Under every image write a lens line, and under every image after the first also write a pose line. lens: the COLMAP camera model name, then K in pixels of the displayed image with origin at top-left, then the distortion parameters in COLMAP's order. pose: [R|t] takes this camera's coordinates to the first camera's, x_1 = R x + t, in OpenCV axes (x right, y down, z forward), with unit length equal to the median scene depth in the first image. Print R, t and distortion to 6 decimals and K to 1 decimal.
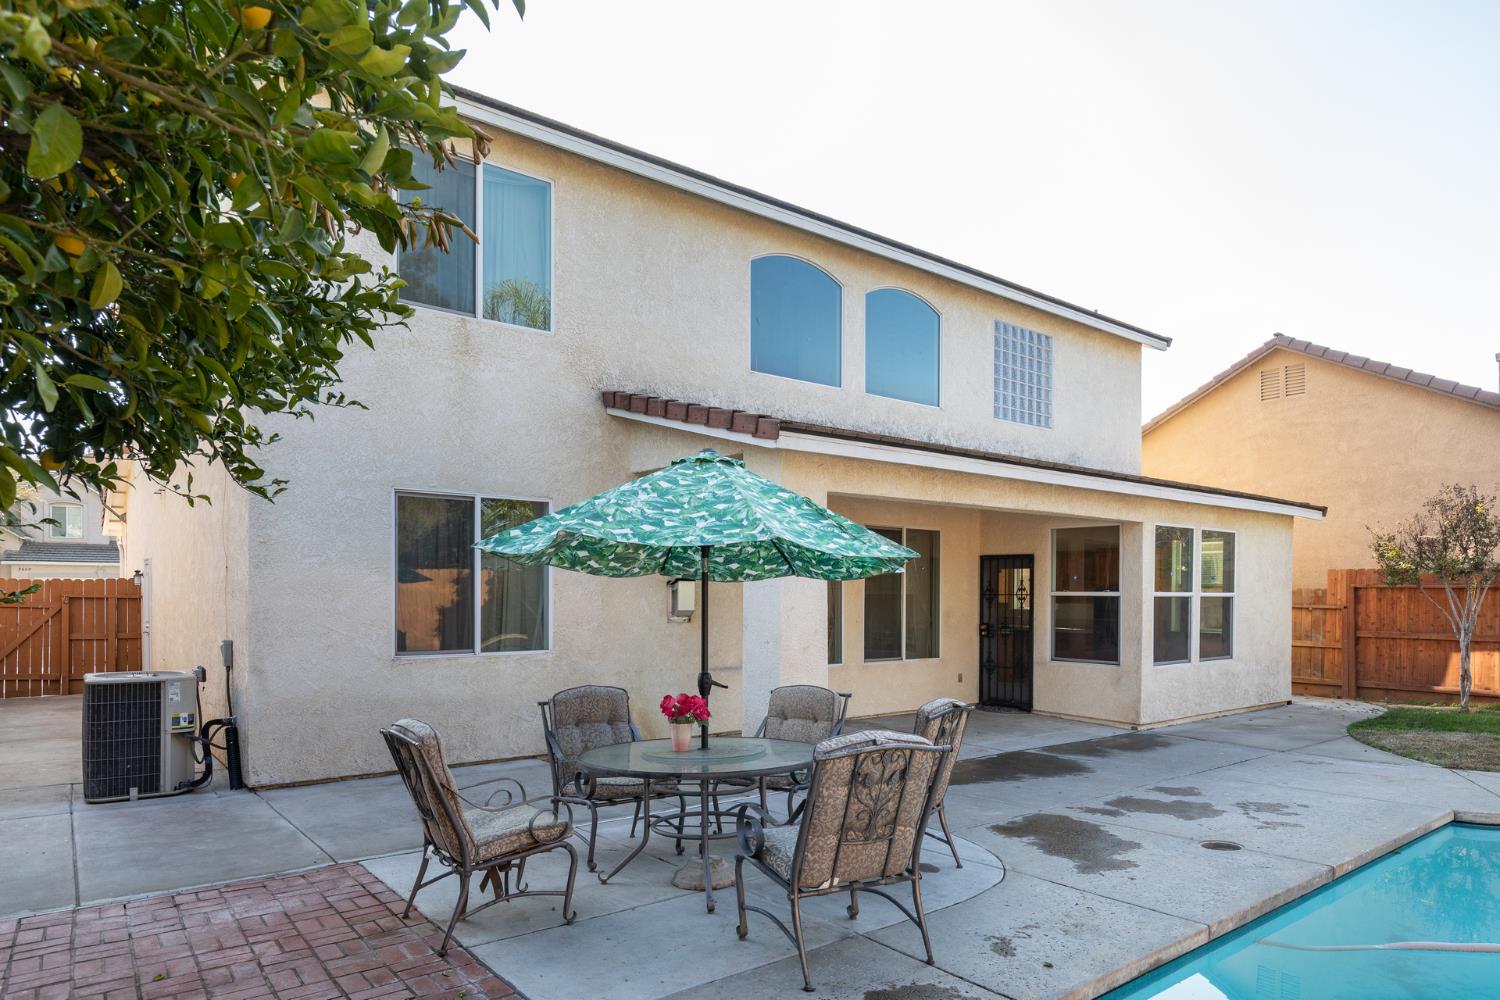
lens RADIAL K [[910.0, 0, 773.8], [0, 910.0, 596.7], [0, 0, 1]] dist [0.001894, -0.000239]
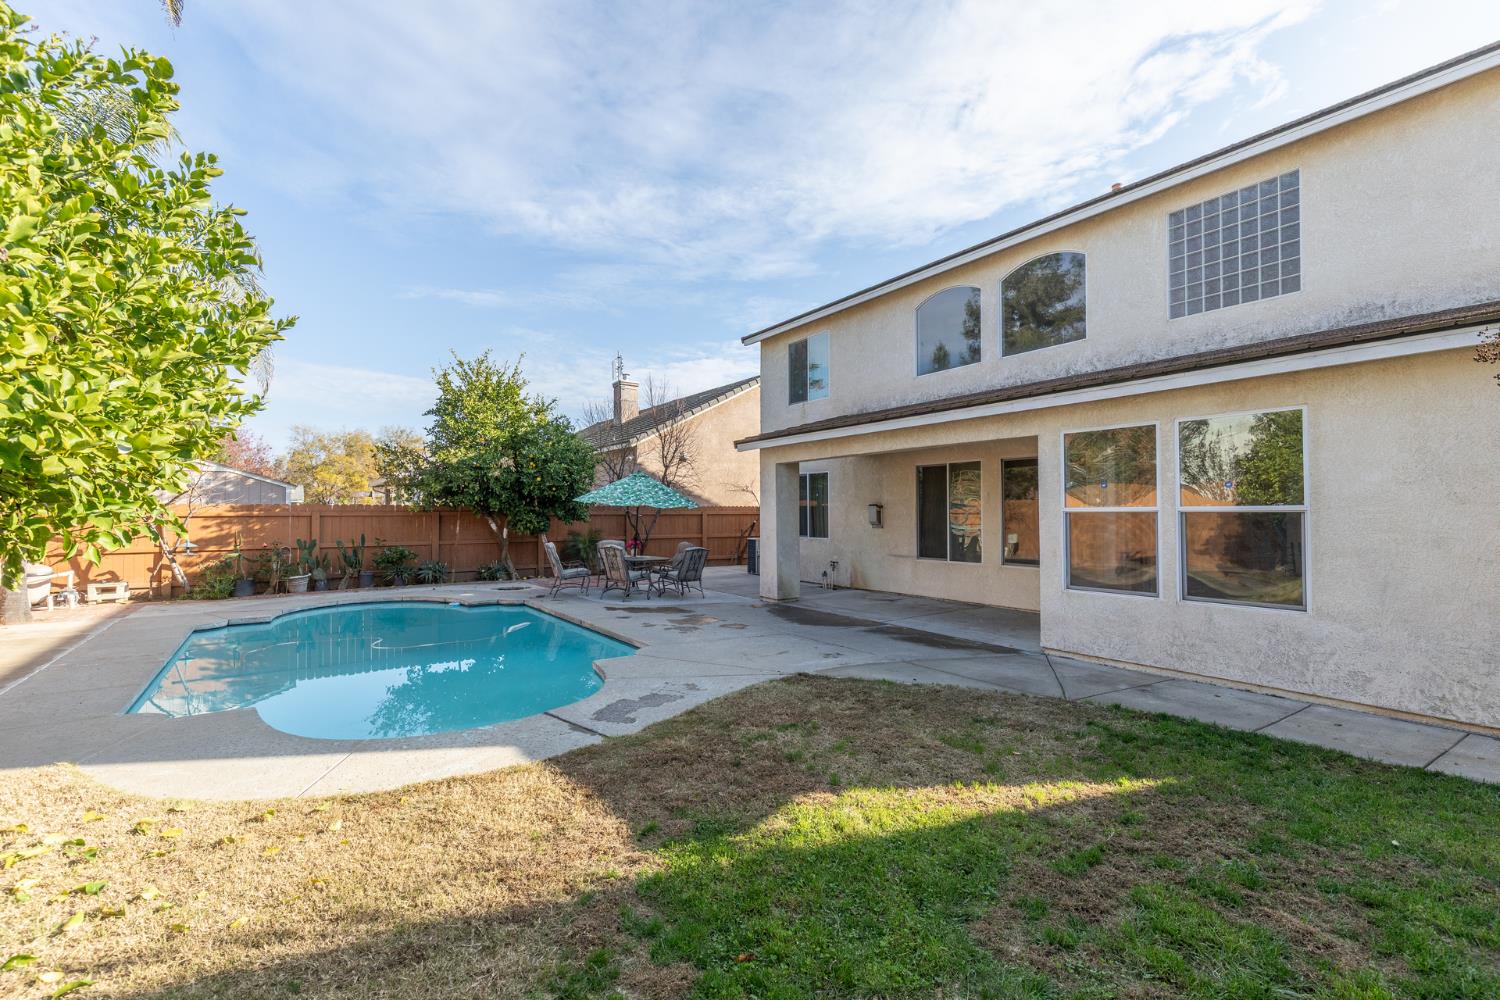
lens RADIAL K [[697.4, 0, 766.4], [0, 697.4, 501.9], [0, 0, 1]] dist [0.004584, -0.000471]
pose [[-0.076287, -0.021714, -0.996849, 1.163186], [-0.003126, 0.999763, -0.021538, 0.005645], [0.997081, 0.001473, -0.076337, 0.770317]]
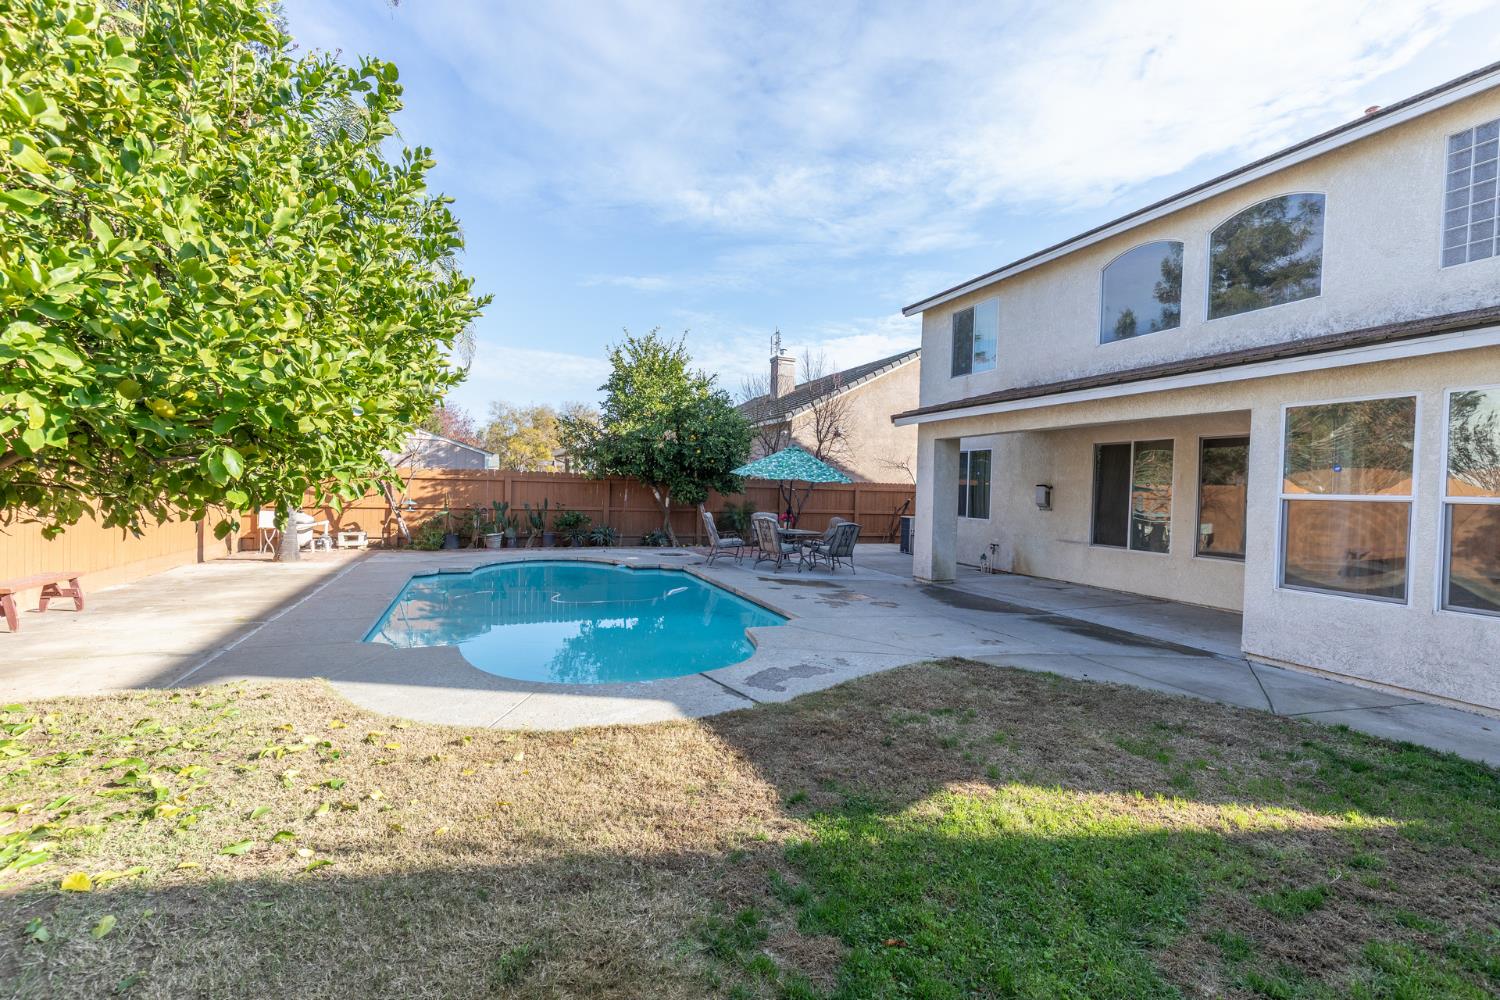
lens RADIAL K [[694.7, 0, 753.7], [0, 694.7, 505.4], [0, 0, 1]] dist [0.003272, -0.000914]
pose [[-0.305211, 0.009310, -0.952239, 1.152648], [-0.035092, 0.999163, 0.021017, 0.009162], [0.951638, 0.039831, -0.304629, 0.764273]]
